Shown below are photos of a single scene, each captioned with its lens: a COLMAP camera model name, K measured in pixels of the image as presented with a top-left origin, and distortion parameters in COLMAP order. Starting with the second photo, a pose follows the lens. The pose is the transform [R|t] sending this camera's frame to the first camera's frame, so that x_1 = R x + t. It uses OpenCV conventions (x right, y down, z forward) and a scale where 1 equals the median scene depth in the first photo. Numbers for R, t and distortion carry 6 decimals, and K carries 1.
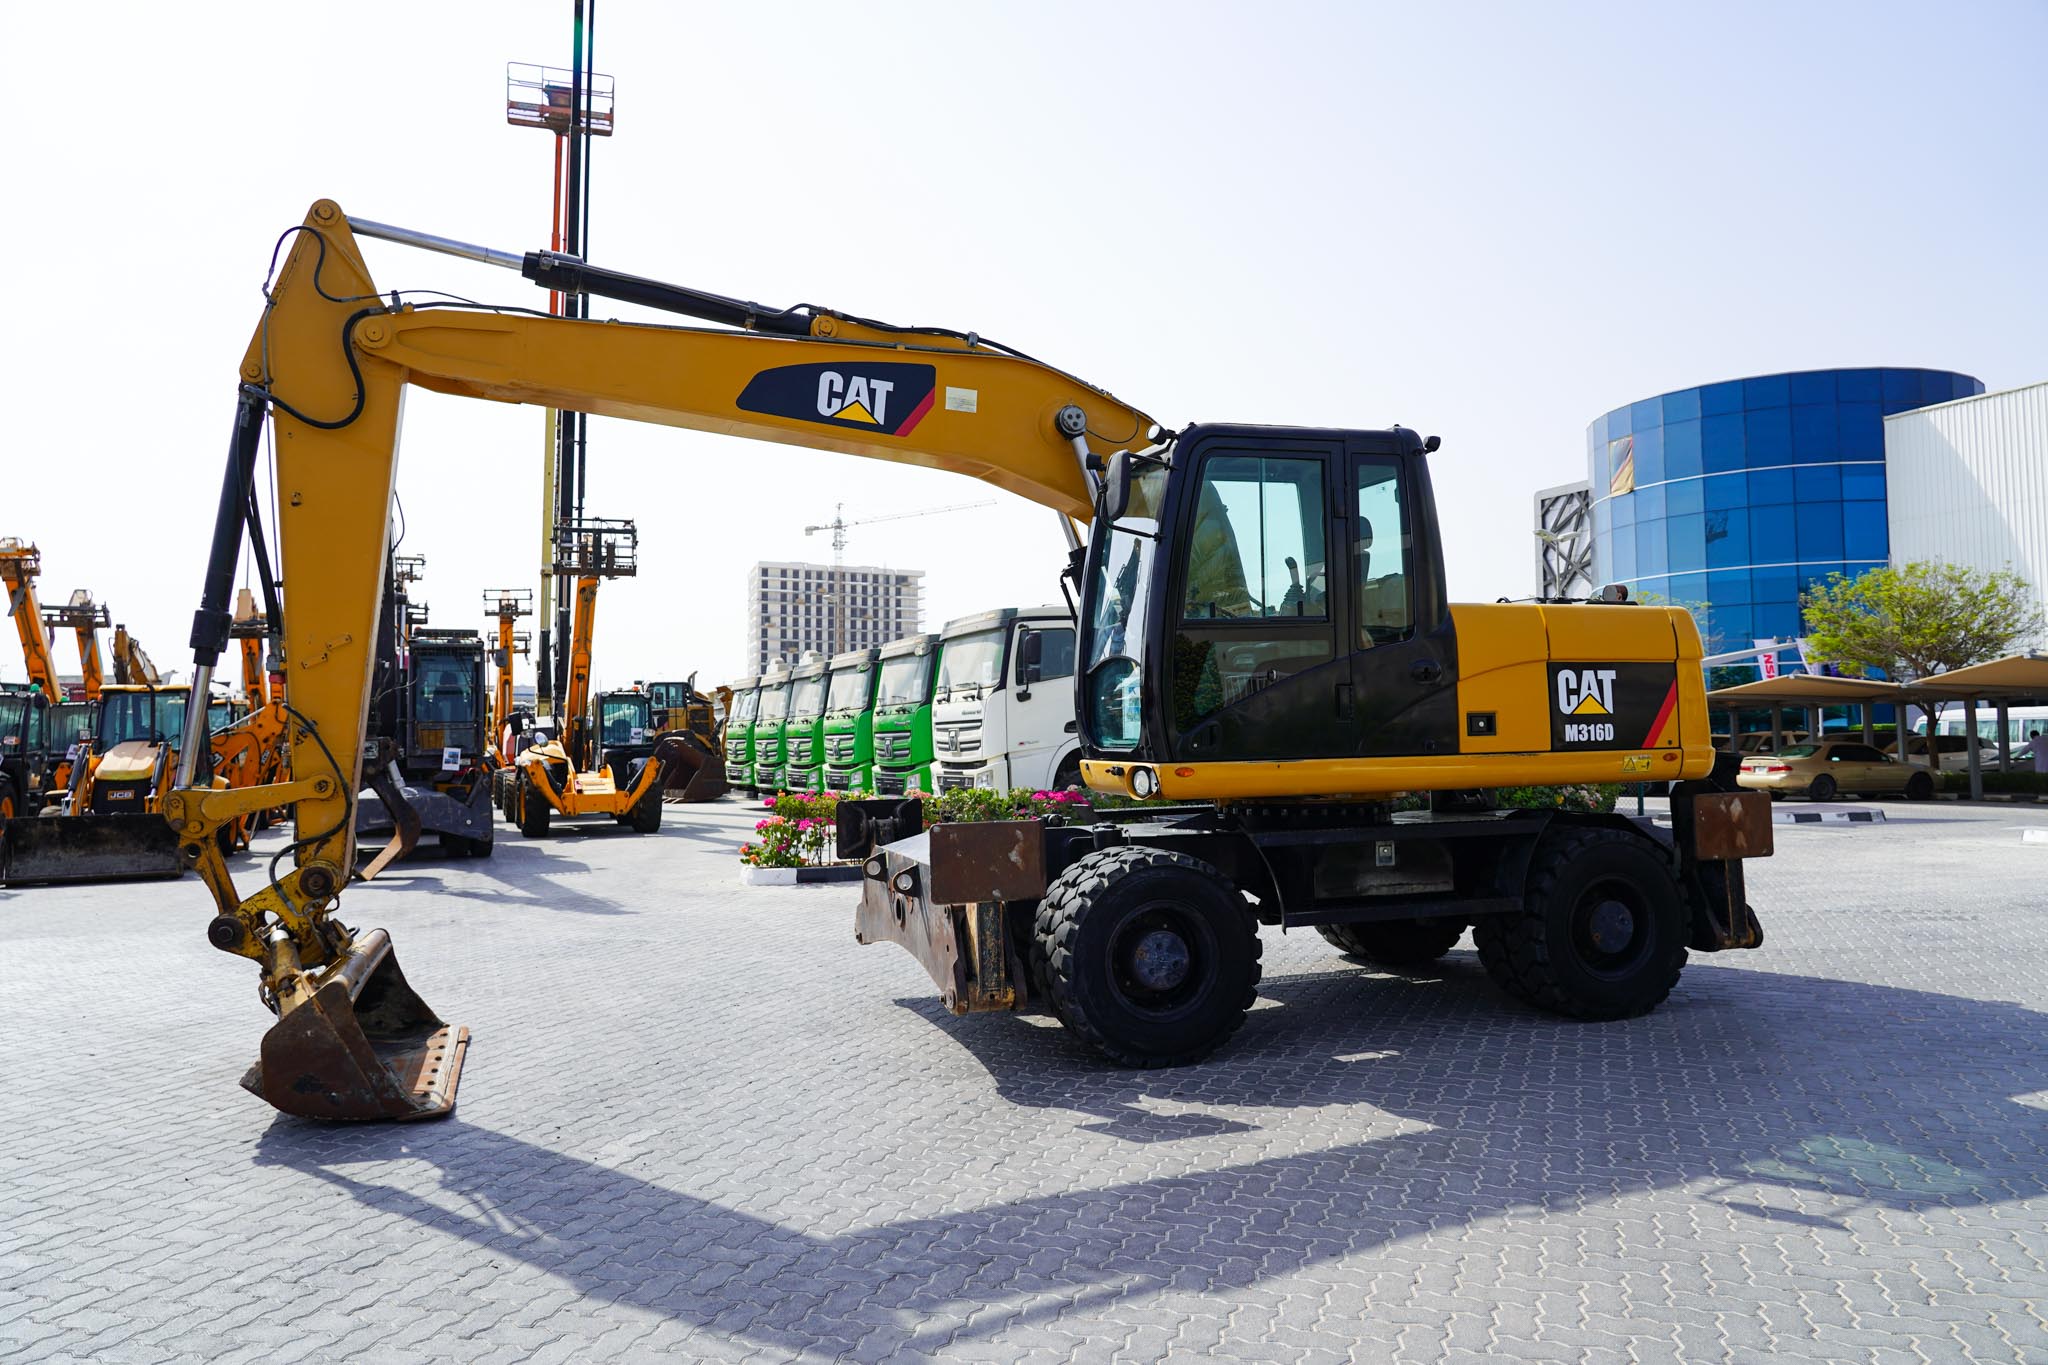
lens RADIAL K [[1370.0, 0, 1025.7], [0, 1370.0, 680.2], [0, 0, 1]] dist [-0.015263, 0.006020]
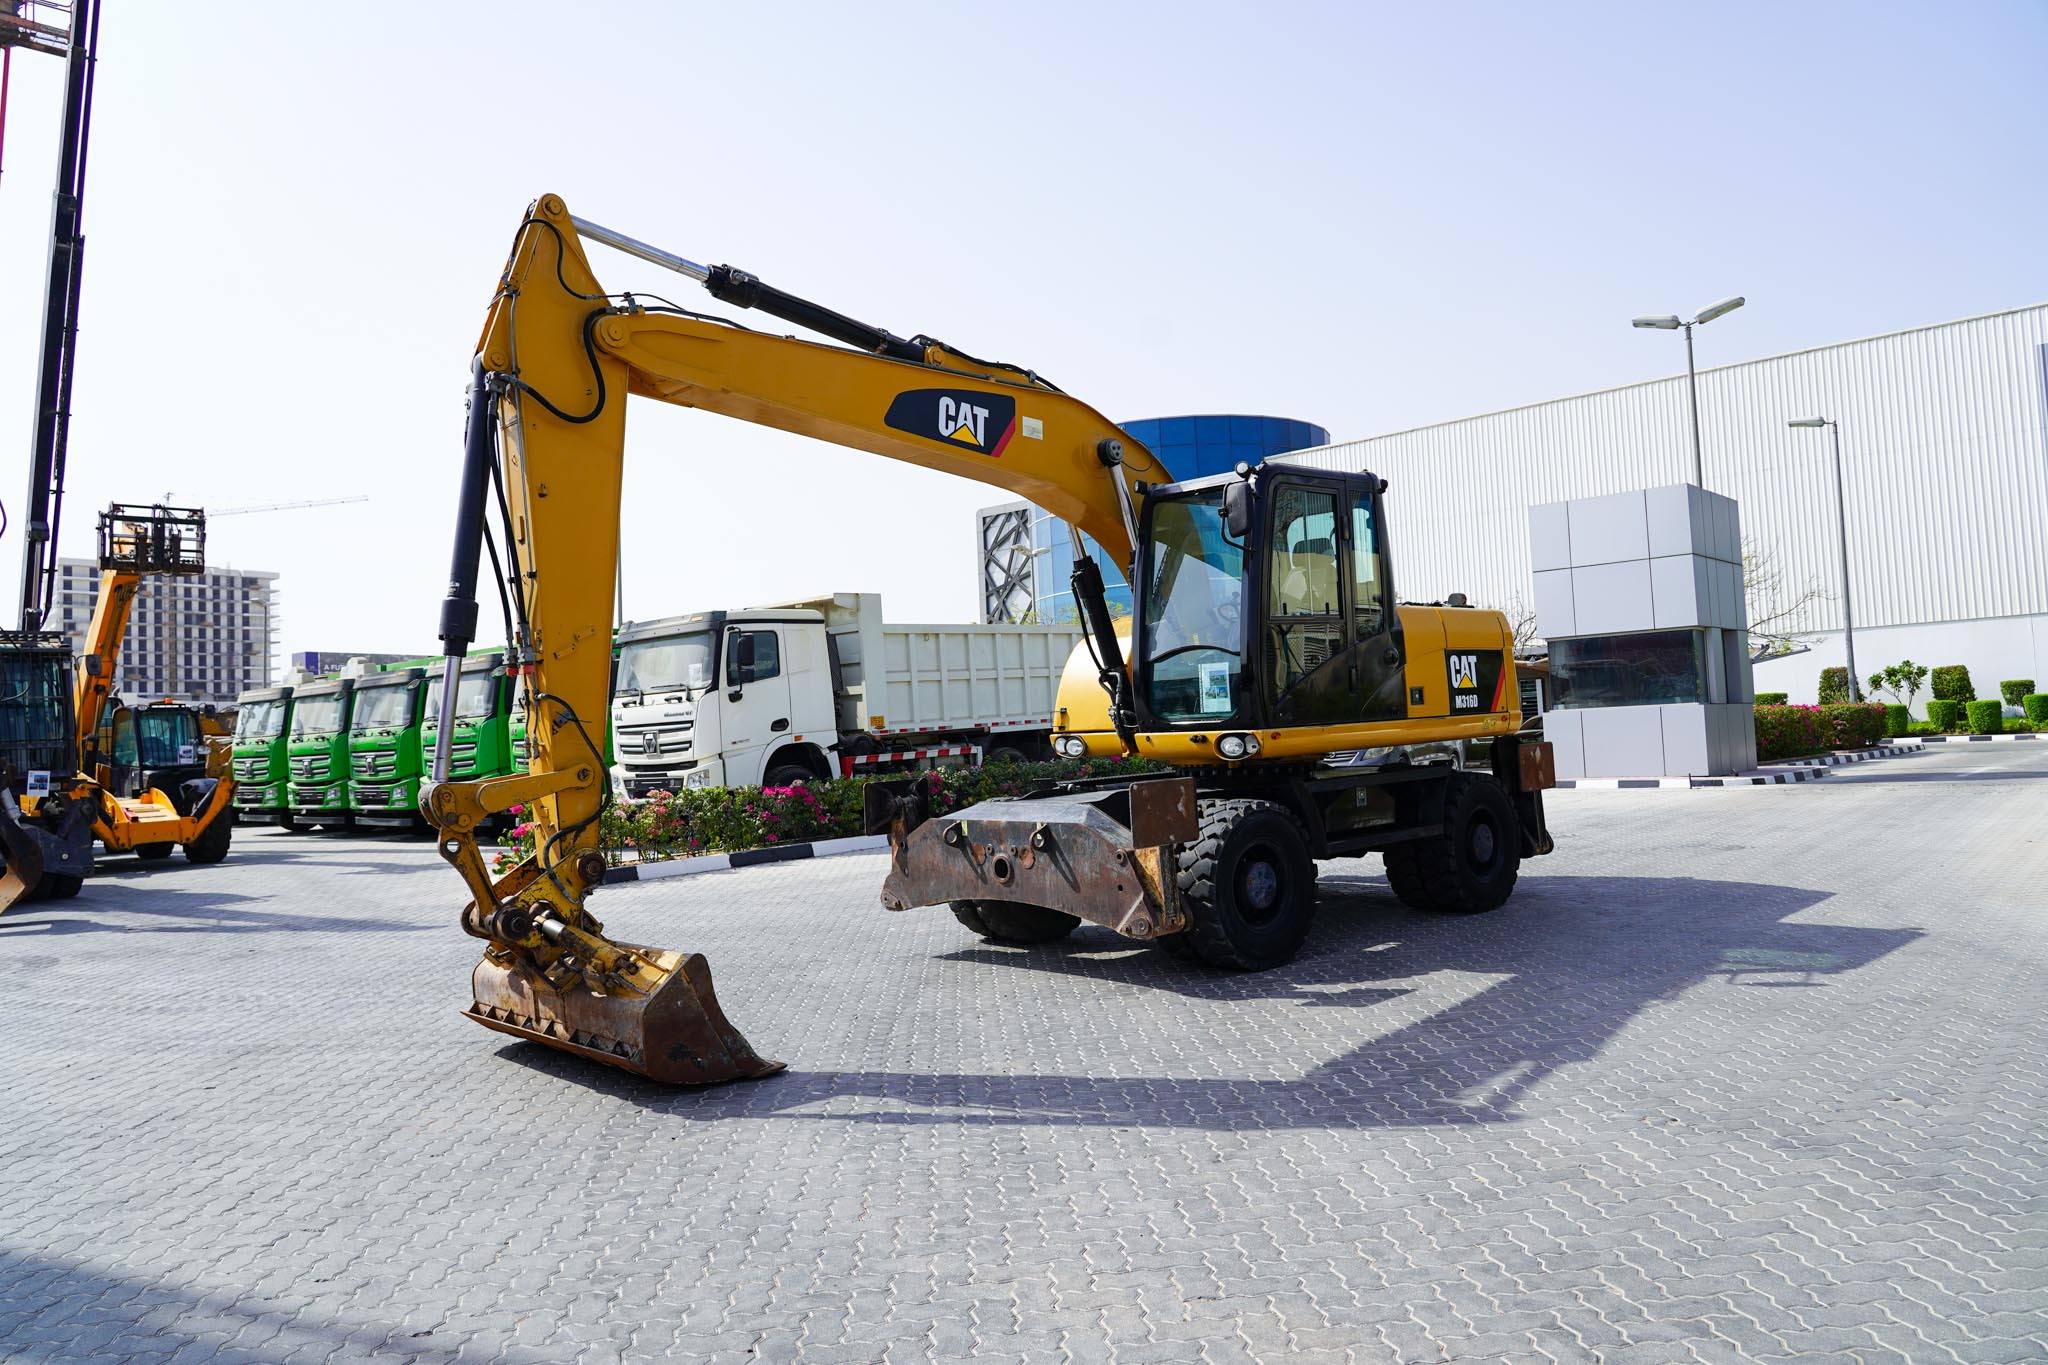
lens RADIAL K [[1370.0, 0, 1003.9], [0, 1370.0, 674.6], [0, 0, 1]] dist [-0.015263, 0.006020]
pose [[0.909245, -0.011727, 0.416097, -0.556238], [0.016142, 0.999845, -0.007094, 0.013112], [-0.415949, 0.013167, 0.909293, -0.047286]]
